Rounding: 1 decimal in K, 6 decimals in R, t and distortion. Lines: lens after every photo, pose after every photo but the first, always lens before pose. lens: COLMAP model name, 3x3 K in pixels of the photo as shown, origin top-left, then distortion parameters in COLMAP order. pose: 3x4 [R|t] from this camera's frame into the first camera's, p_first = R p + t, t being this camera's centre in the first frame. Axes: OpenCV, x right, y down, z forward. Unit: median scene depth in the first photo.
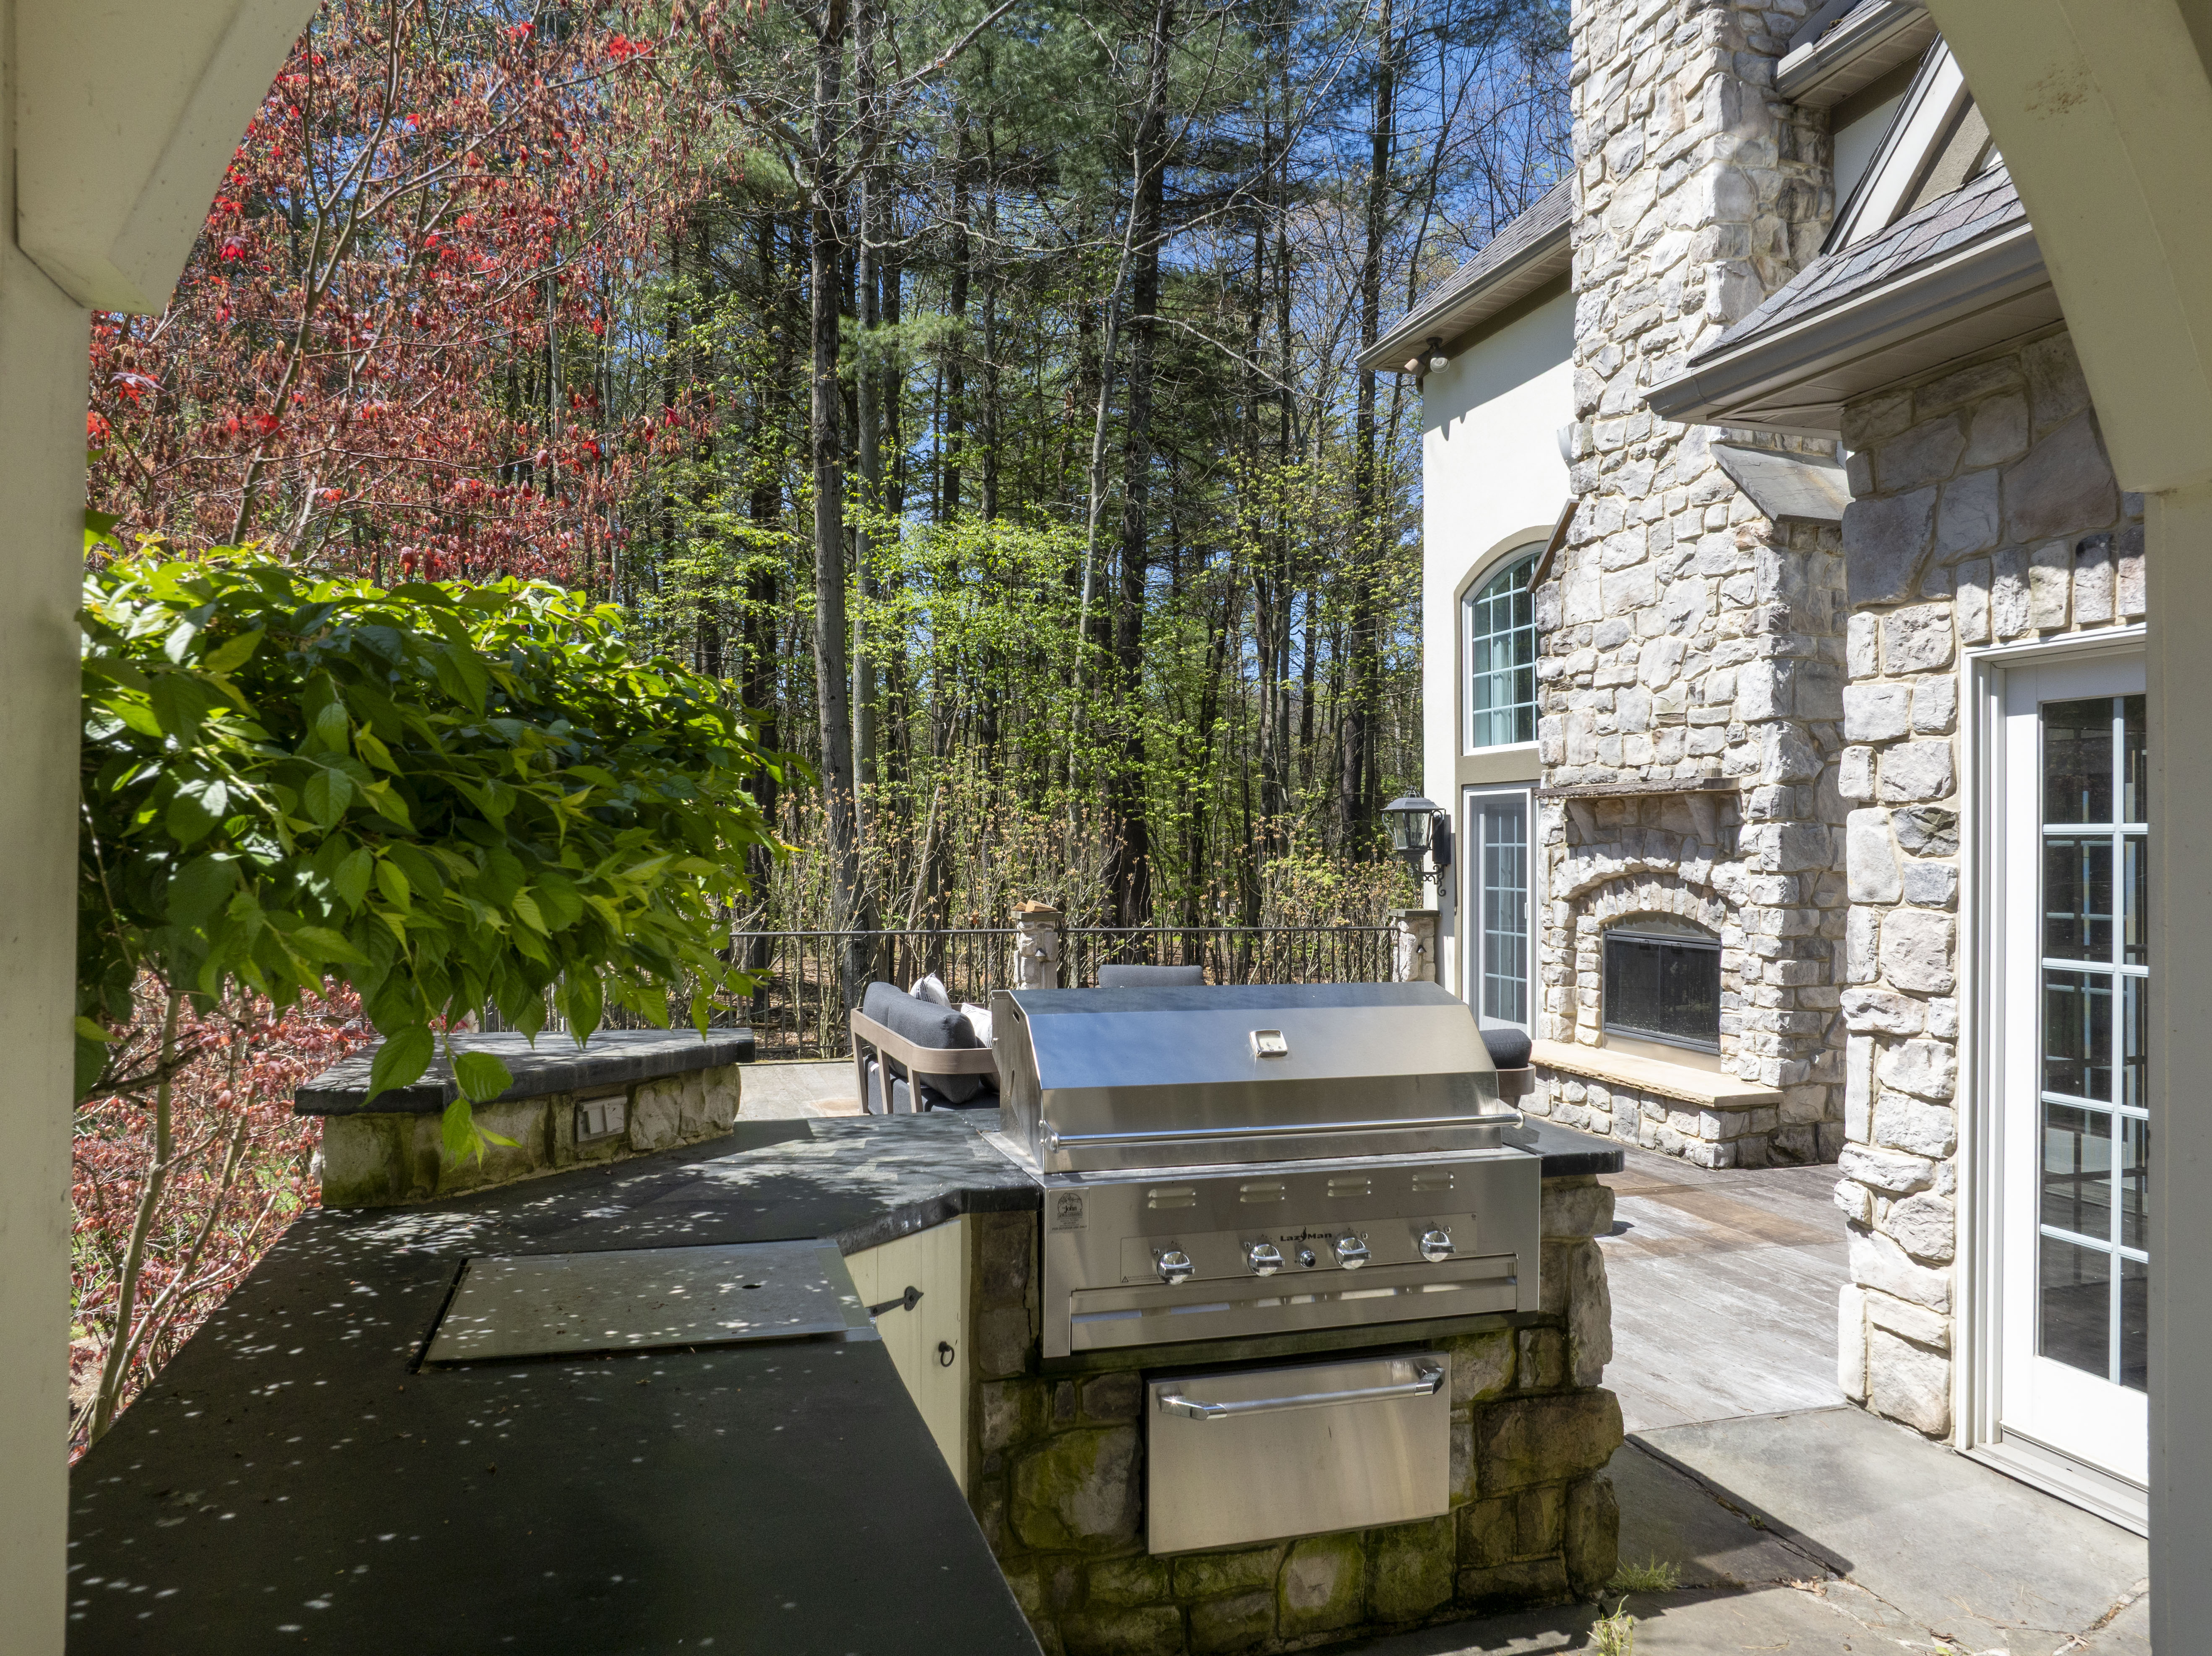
lens RADIAL K [[1550.8, 0, 1106.0], [0, 1550.8, 828.0], [0, 0, 1]] dist [-0.033751, -0.006781]
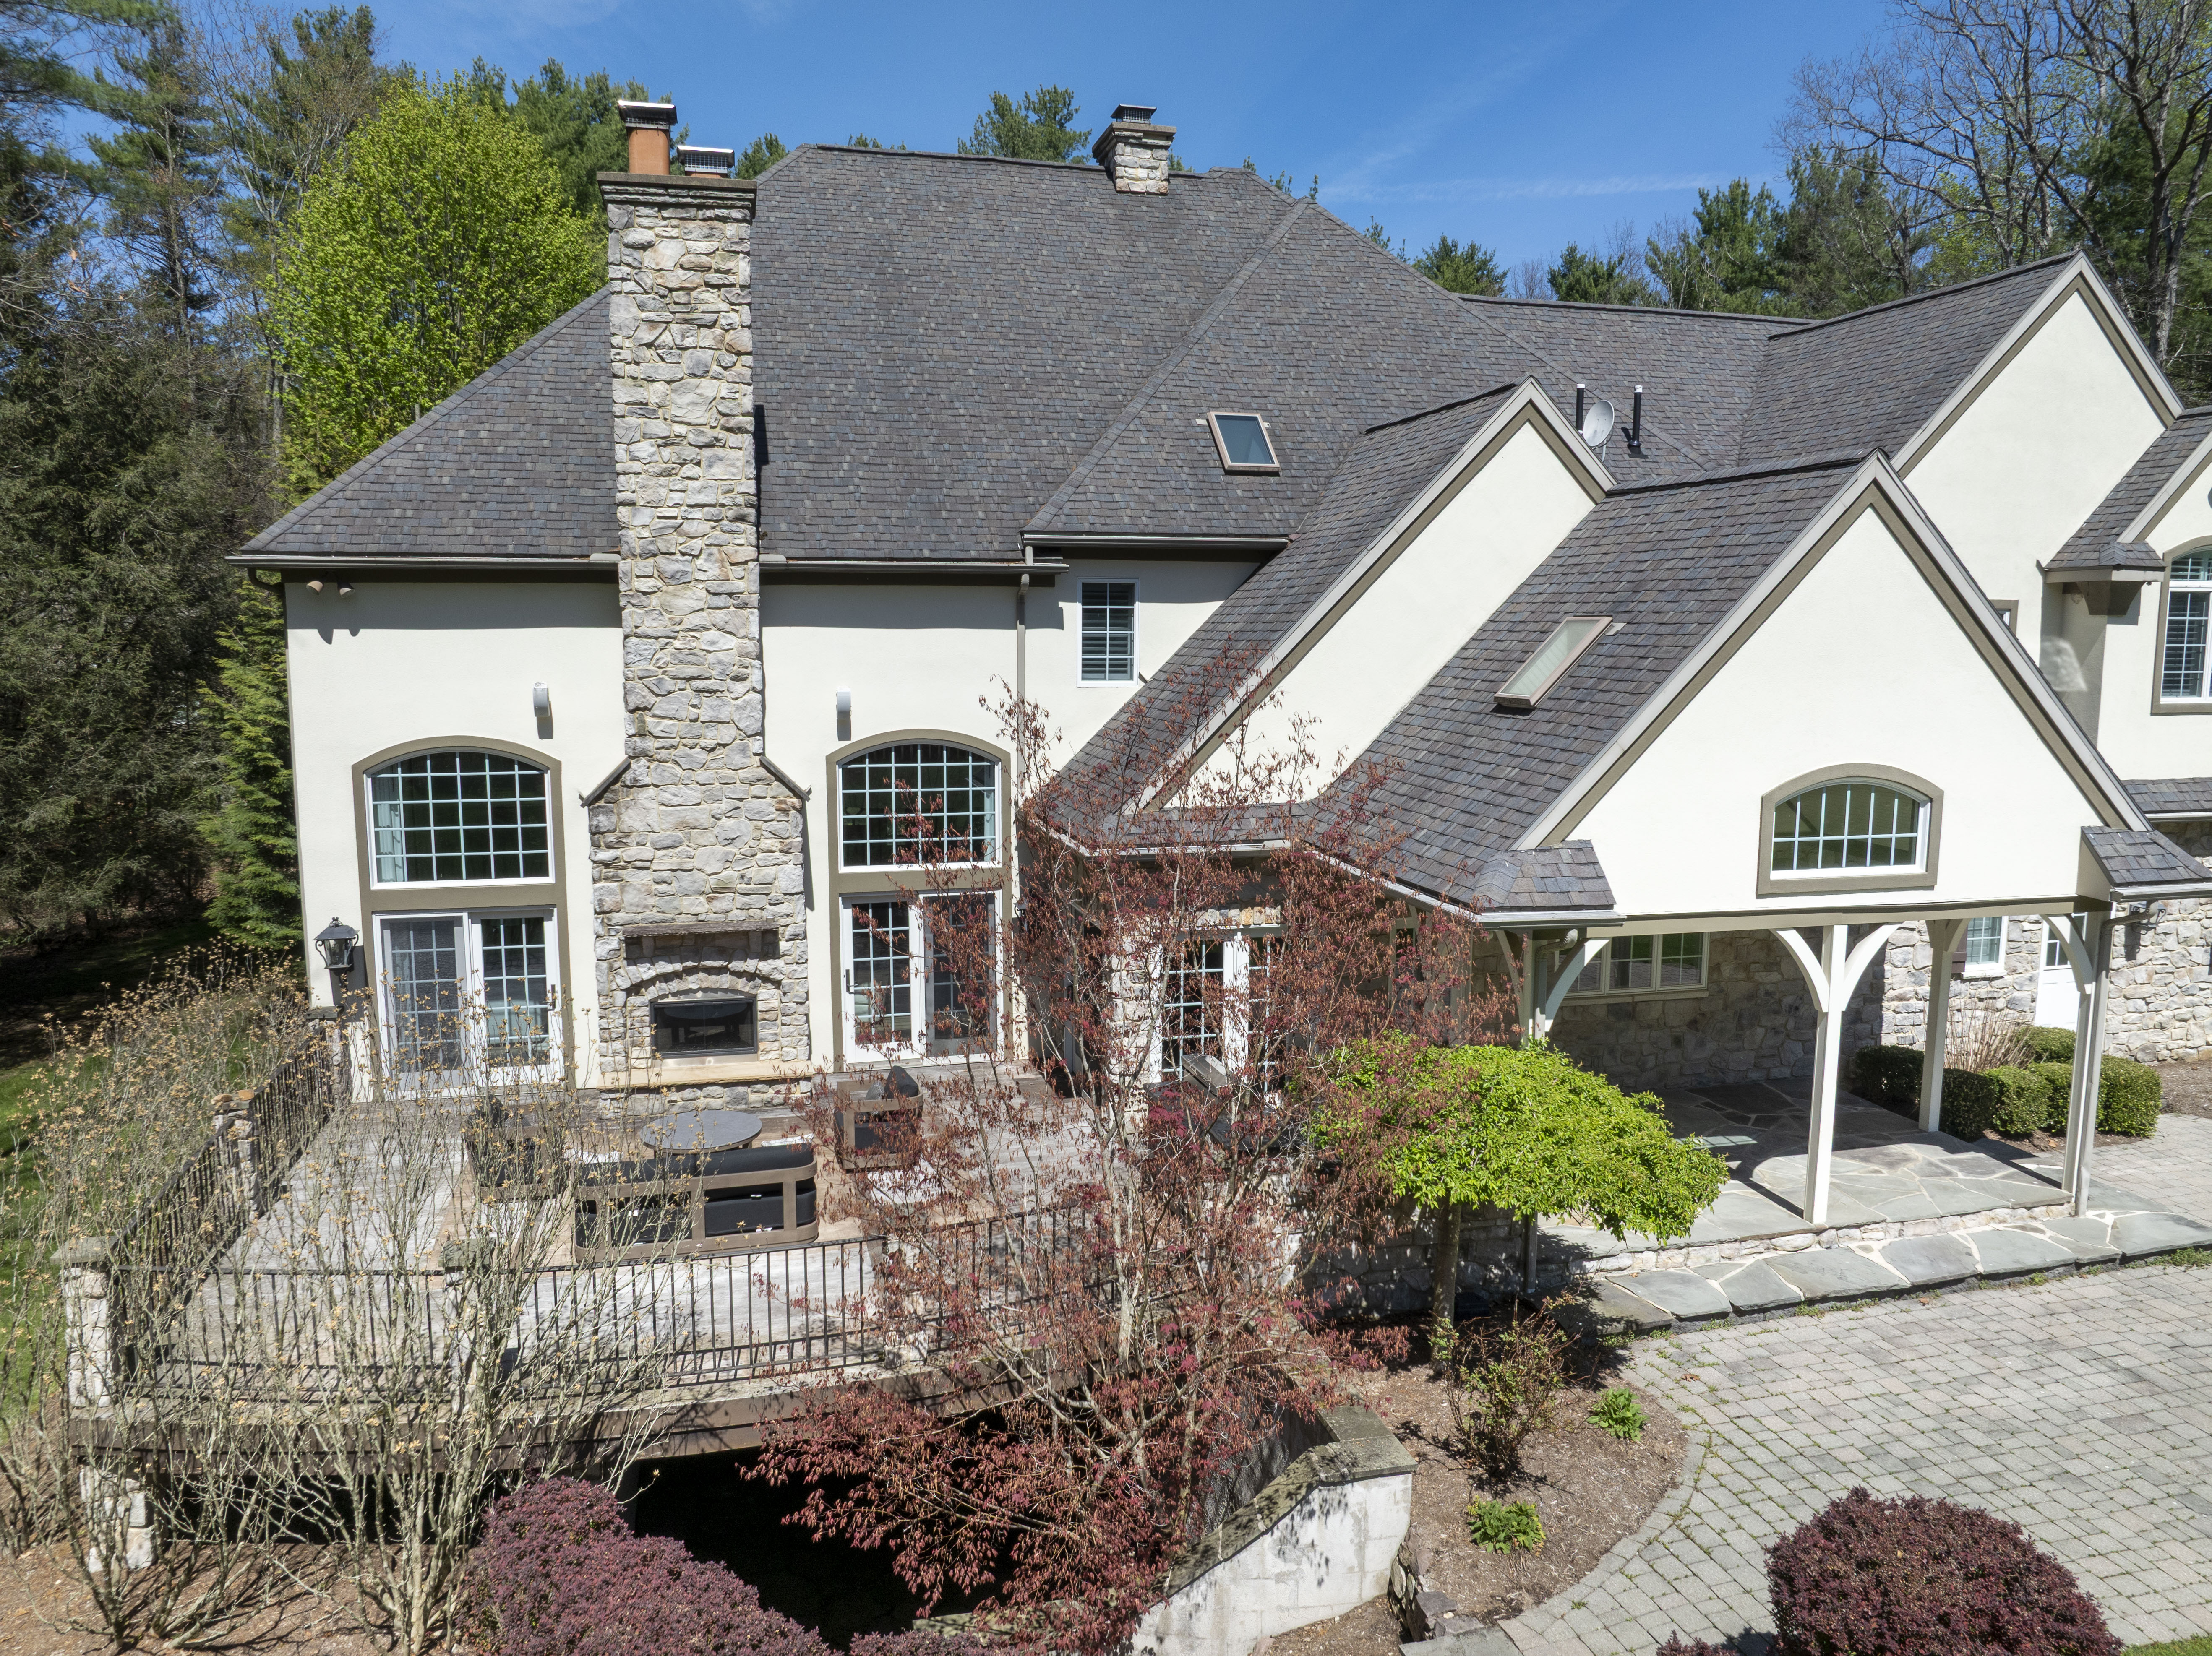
lens RADIAL K [[1550.8, 0, 1106.0], [0, 1550.8, 828.0], [0, 0, 1]] dist [-0.033751, -0.006781]
pose [[0.040036, -0.135574, 0.989958, -1.470347], [-0.015381, 0.990551, 0.136278, -0.405753], [-0.999080, -0.020682, 0.037572, 0.444432]]
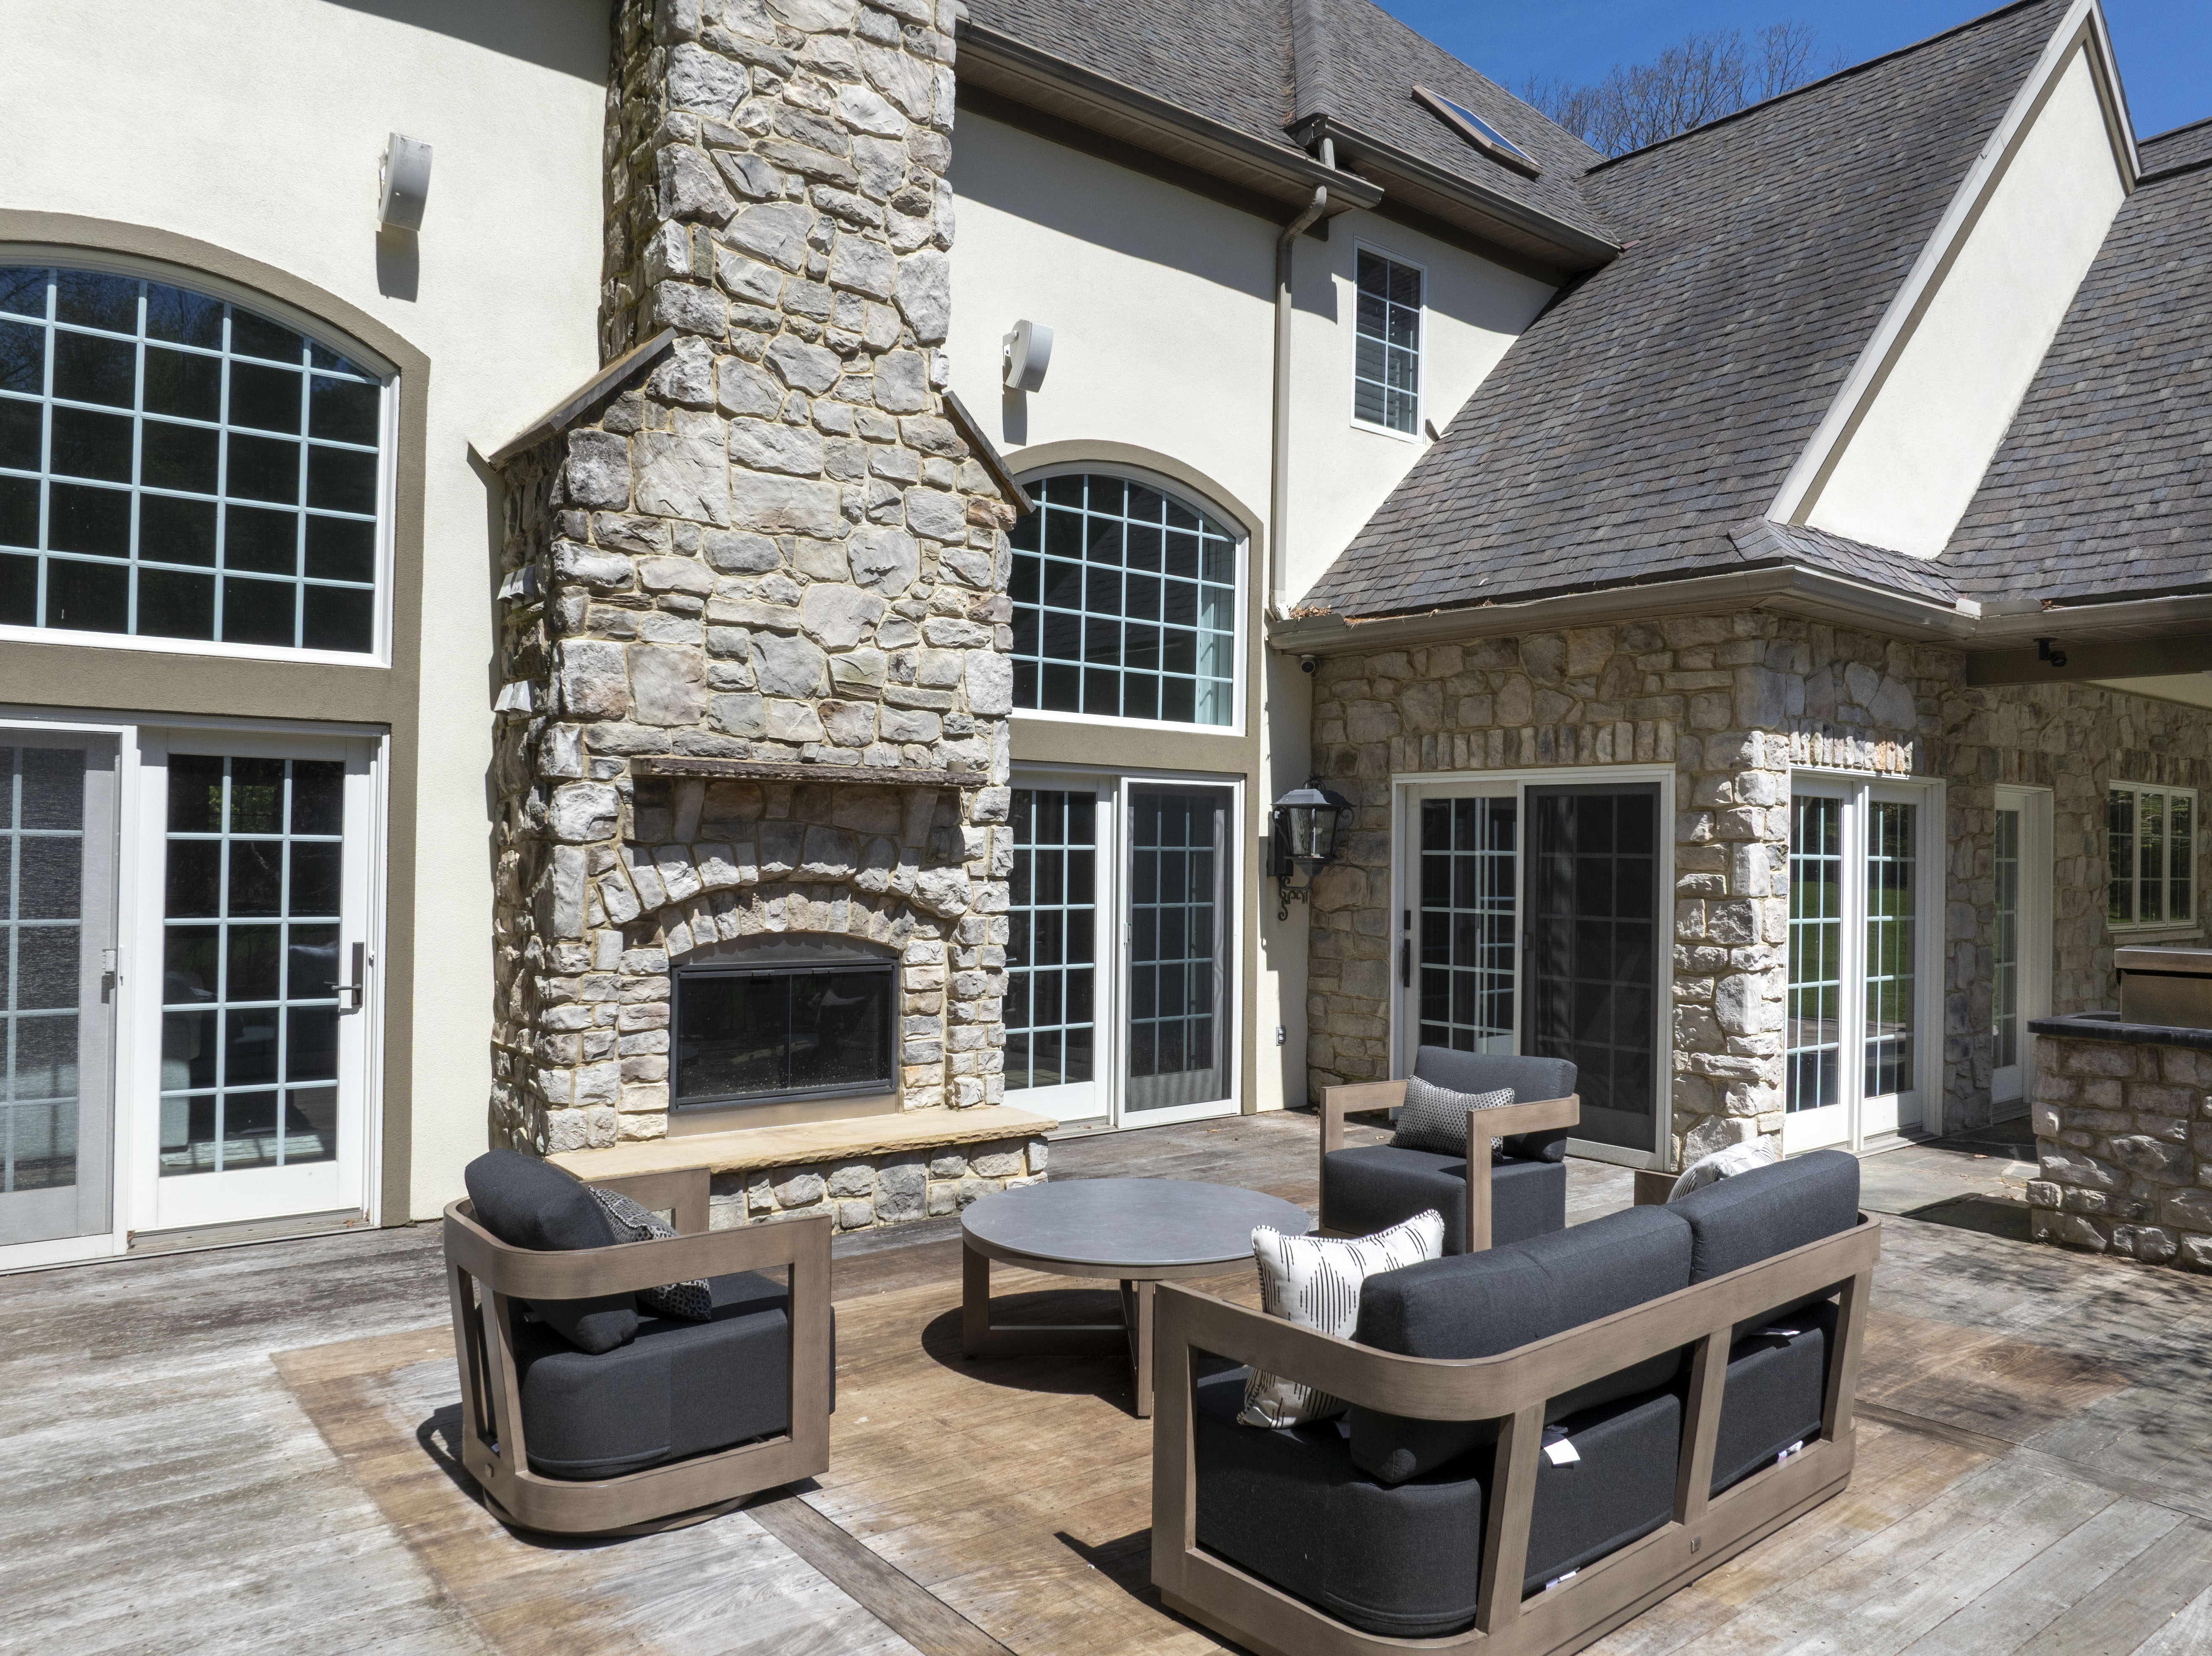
lens RADIAL K [[1550.8, 0, 1106.0], [0, 1550.8, 828.0], [0, 0, 1]] dist [-0.033751, -0.006781]
pose [[-0.373467, 0.001272, 0.927643, -0.421595], [-0.030026, 0.999459, -0.013458, 0.007853], [-0.927158, -0.032879, -0.373226, 1.150961]]
